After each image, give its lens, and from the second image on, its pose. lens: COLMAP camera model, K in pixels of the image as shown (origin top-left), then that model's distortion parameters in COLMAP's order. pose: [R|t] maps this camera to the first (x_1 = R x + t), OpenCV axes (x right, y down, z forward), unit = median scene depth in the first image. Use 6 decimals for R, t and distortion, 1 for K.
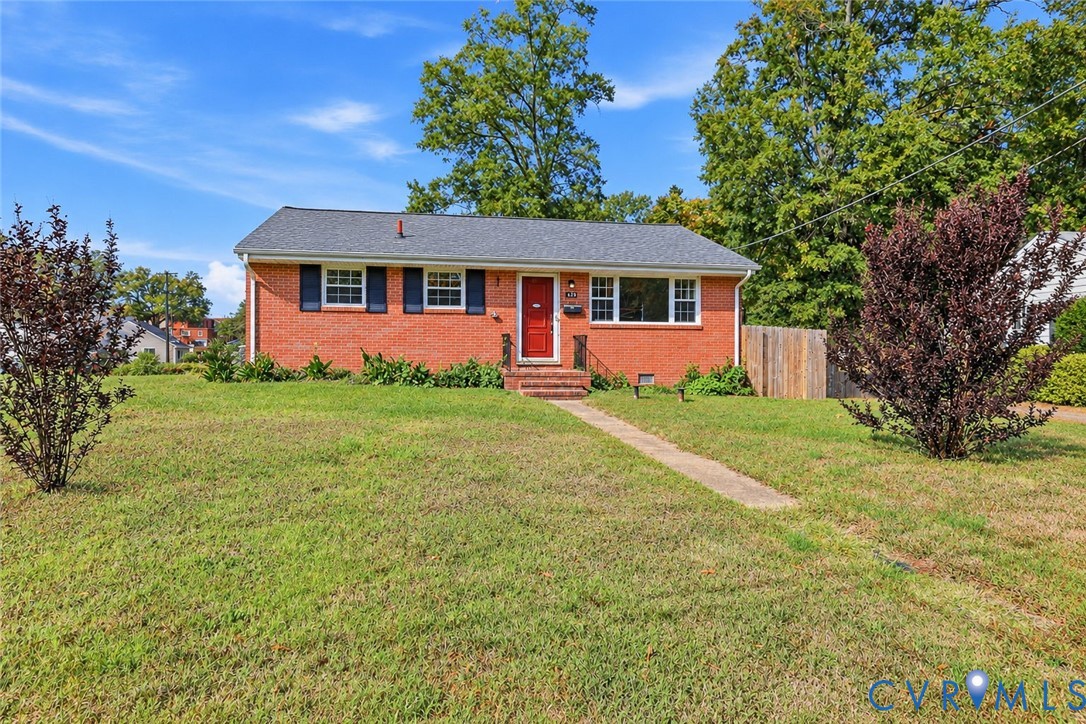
lens RADIAL K [[502.6, 0, 541.4], [0, 502.6, 358.8], [0, 0, 1]] dist [-0.001147, -0.000416]
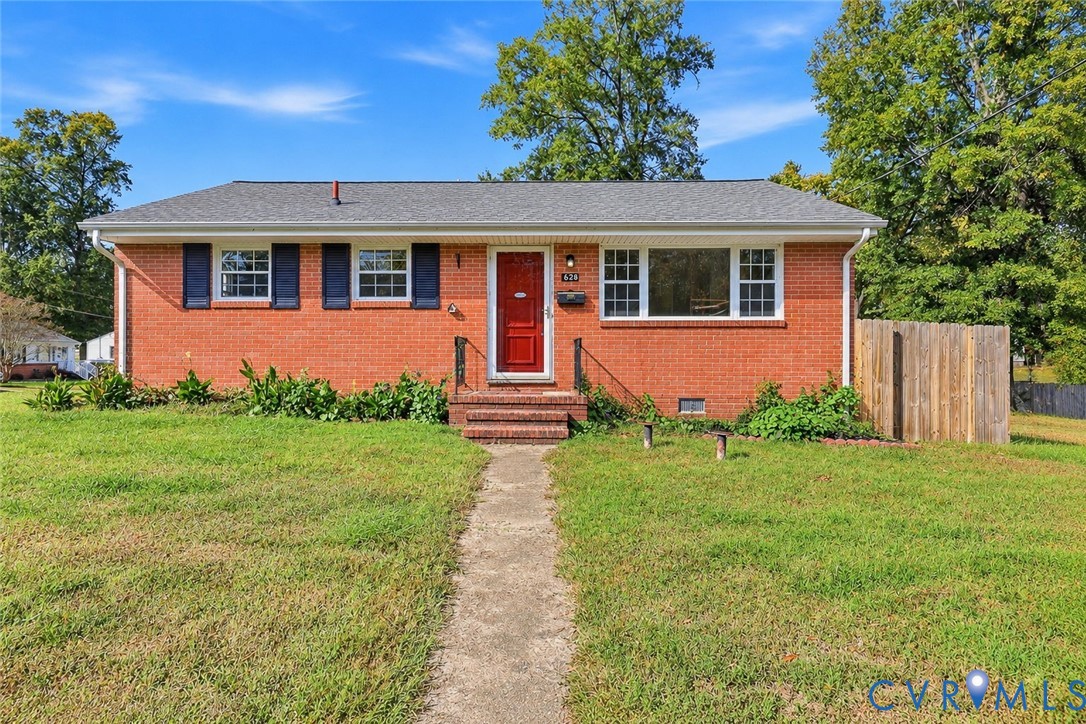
lens RADIAL K [[527.7, 0, 543.0], [0, 527.7, 362.0], [0, 0, 1]] dist [0.000371, -0.000471]
pose [[0.982320, -0.000967, -0.187209, 0.144971], [0.000803, 0.999999, -0.000951, -0.014237], [0.187210, 0.000784, 0.982320, 0.293013]]
